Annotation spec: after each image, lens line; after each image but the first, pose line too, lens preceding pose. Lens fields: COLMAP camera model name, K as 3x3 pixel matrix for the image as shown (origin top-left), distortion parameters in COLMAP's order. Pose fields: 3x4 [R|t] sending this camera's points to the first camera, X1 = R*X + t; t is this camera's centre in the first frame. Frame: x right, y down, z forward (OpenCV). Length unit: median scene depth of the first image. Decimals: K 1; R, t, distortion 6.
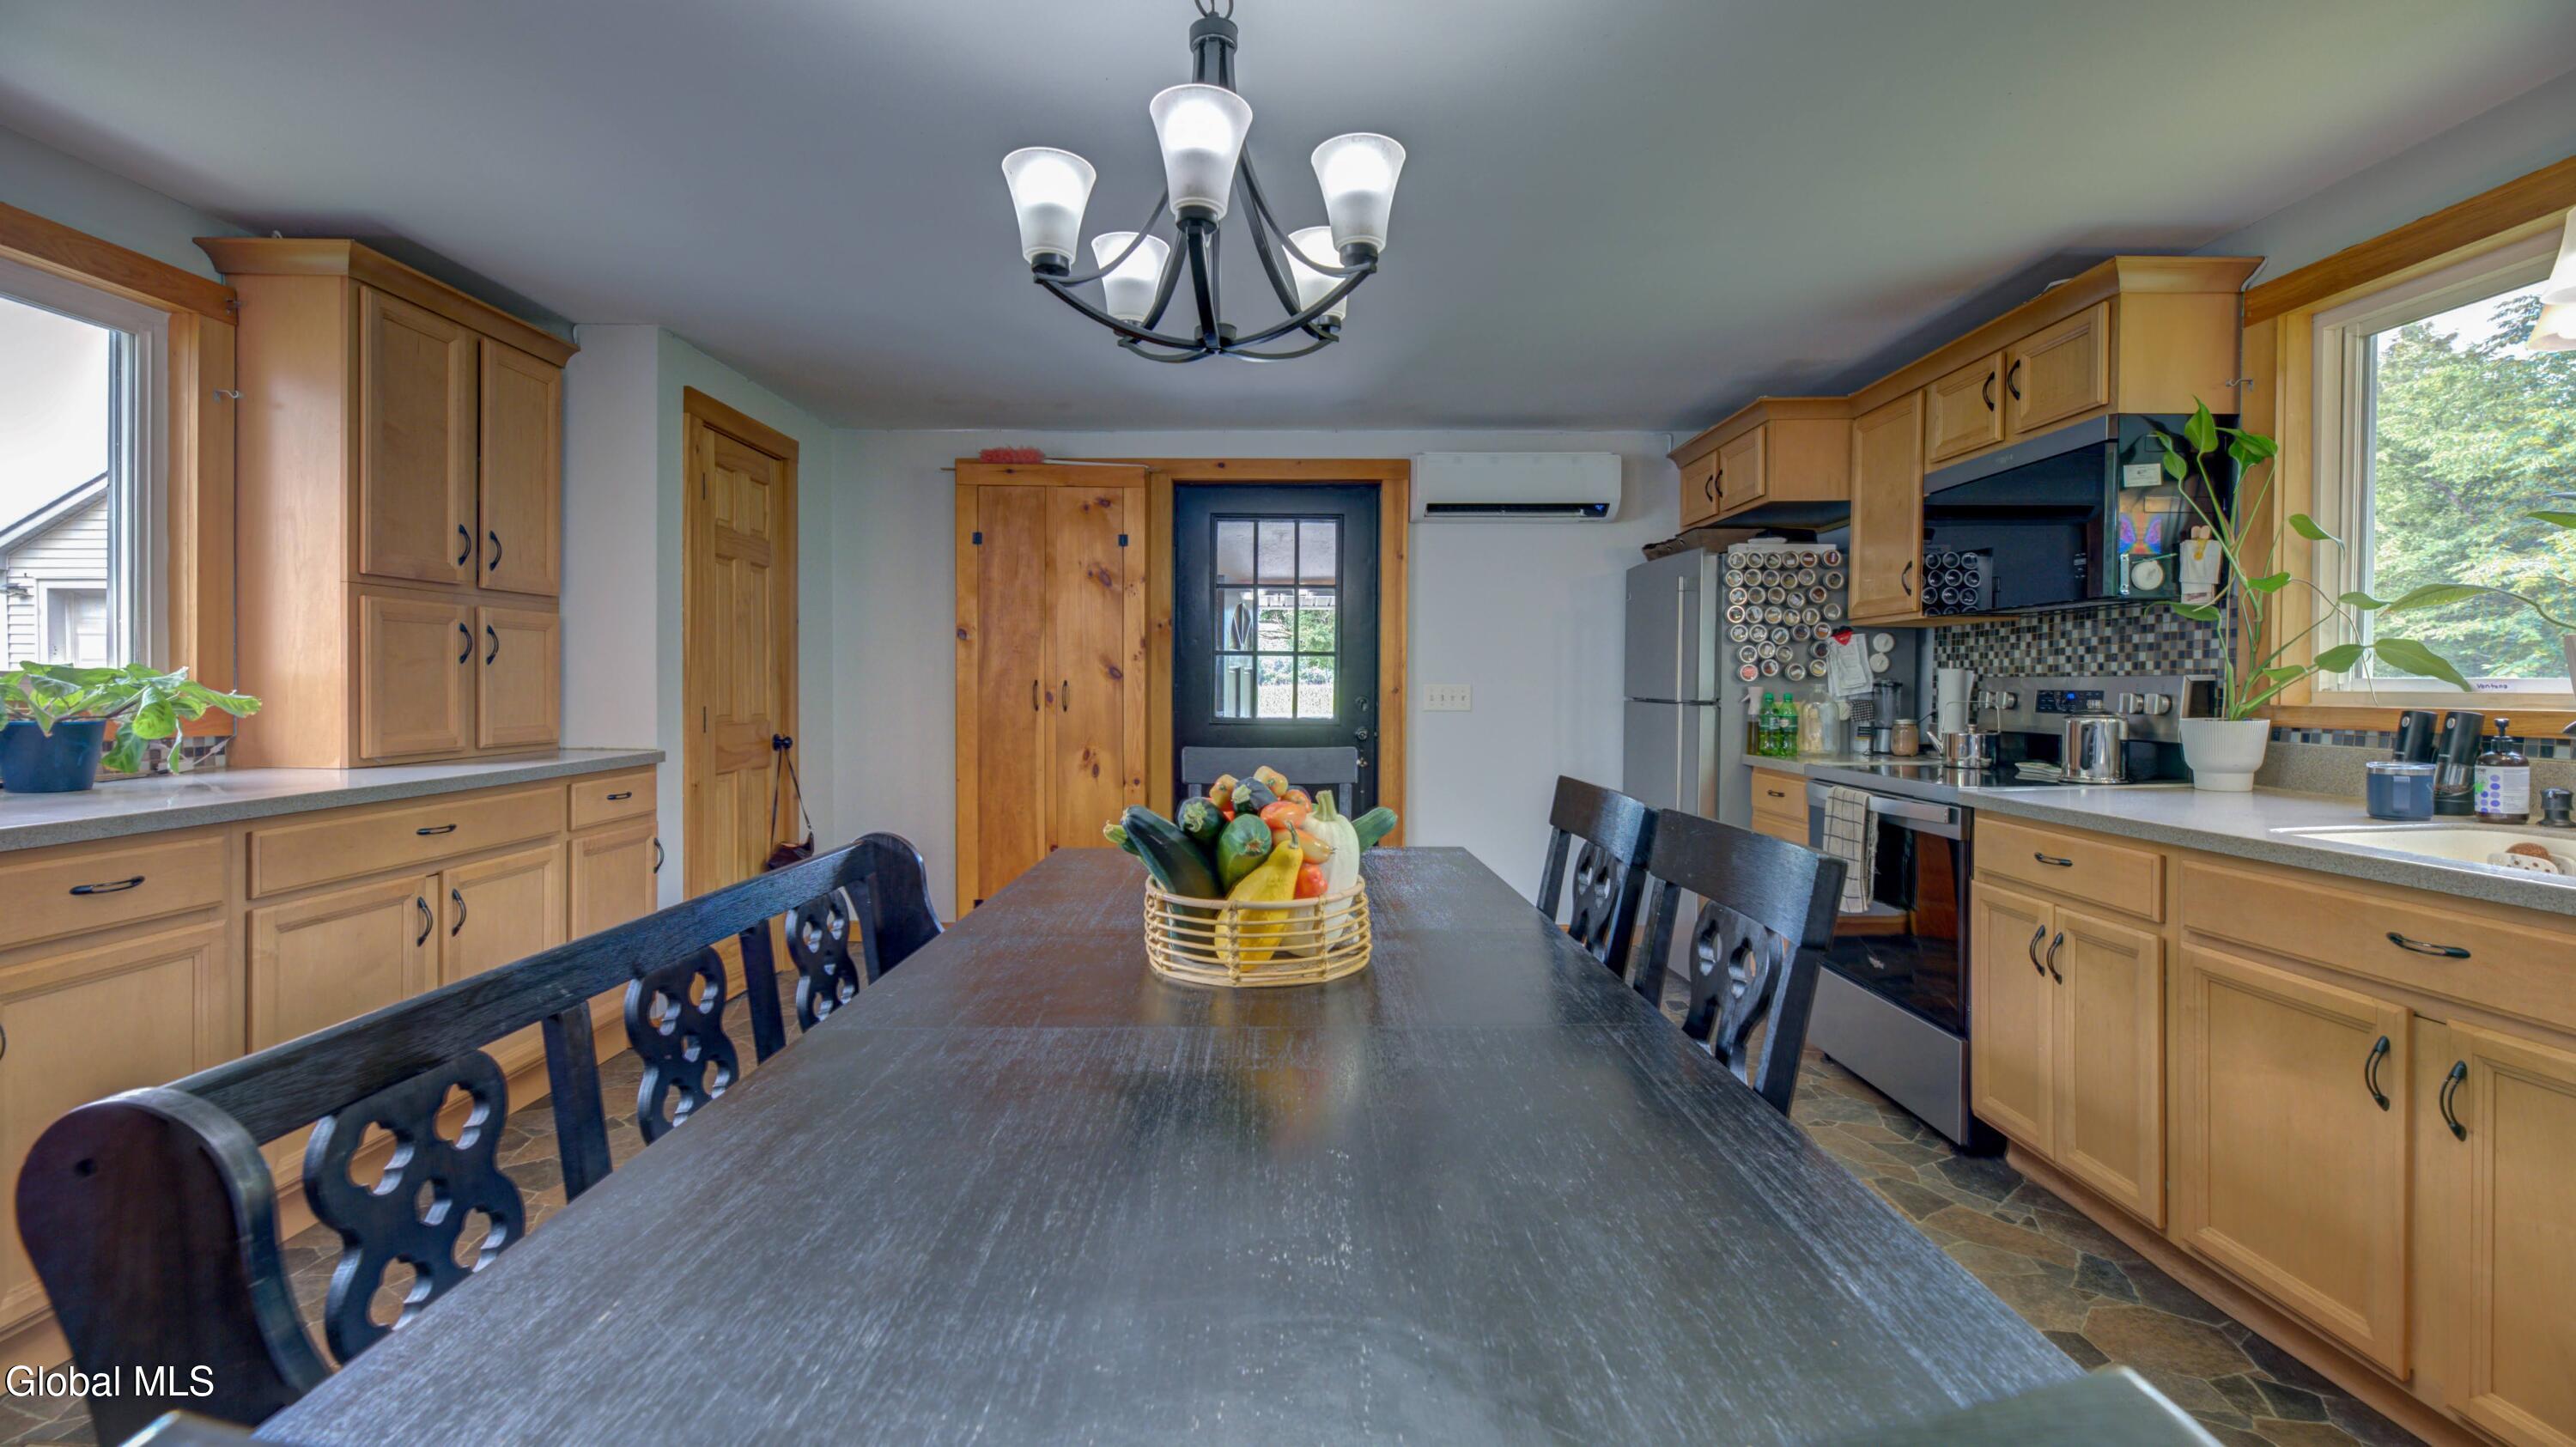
lens RADIAL K [[1040.8, 0, 1286.3], [0, 1040.8, 700.5], [0, 0, 1]] dist [-0.000881, -0.000444]
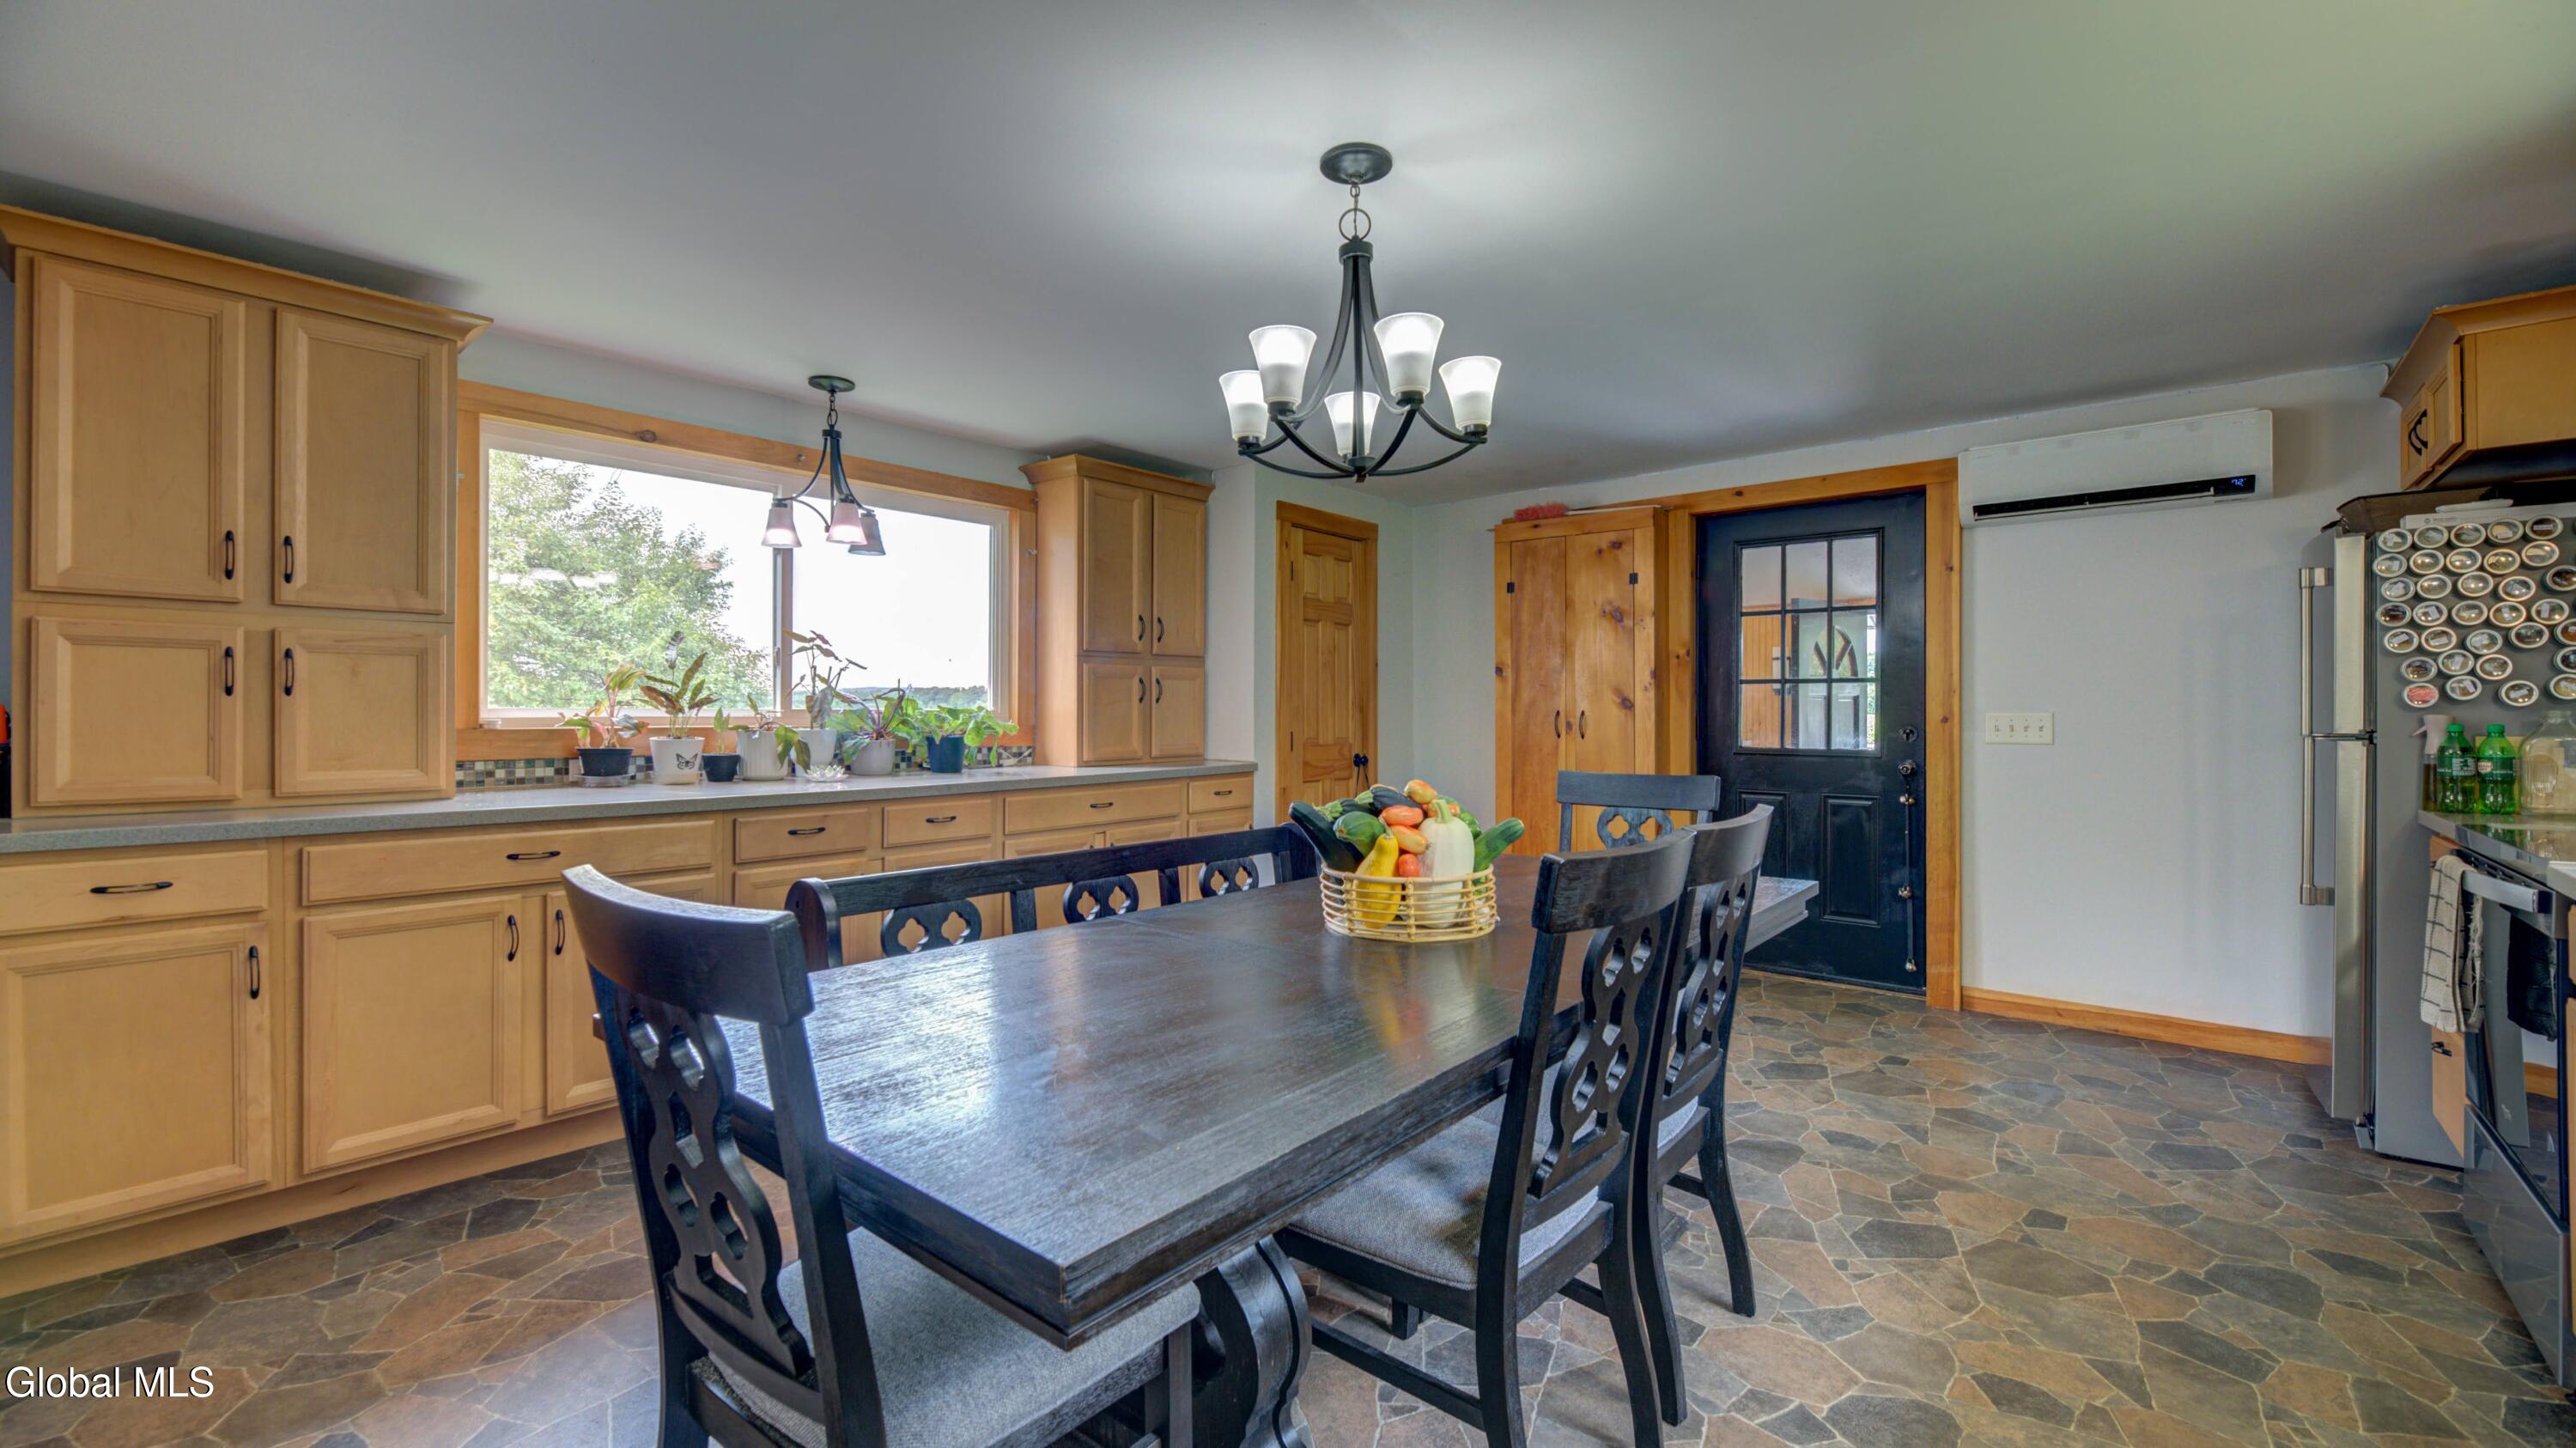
lens RADIAL K [[1045.7, 0, 1296.3], [0, 1045.7, 718.6], [0, 0, 1]] dist [0.000205, -0.000230]
pose [[0.766404, -0.000859, -0.642359, 0.311027], [-0.005416, 0.999955, -0.007798, -0.000782], [0.642337, 0.009456, 0.766364, -0.045277]]
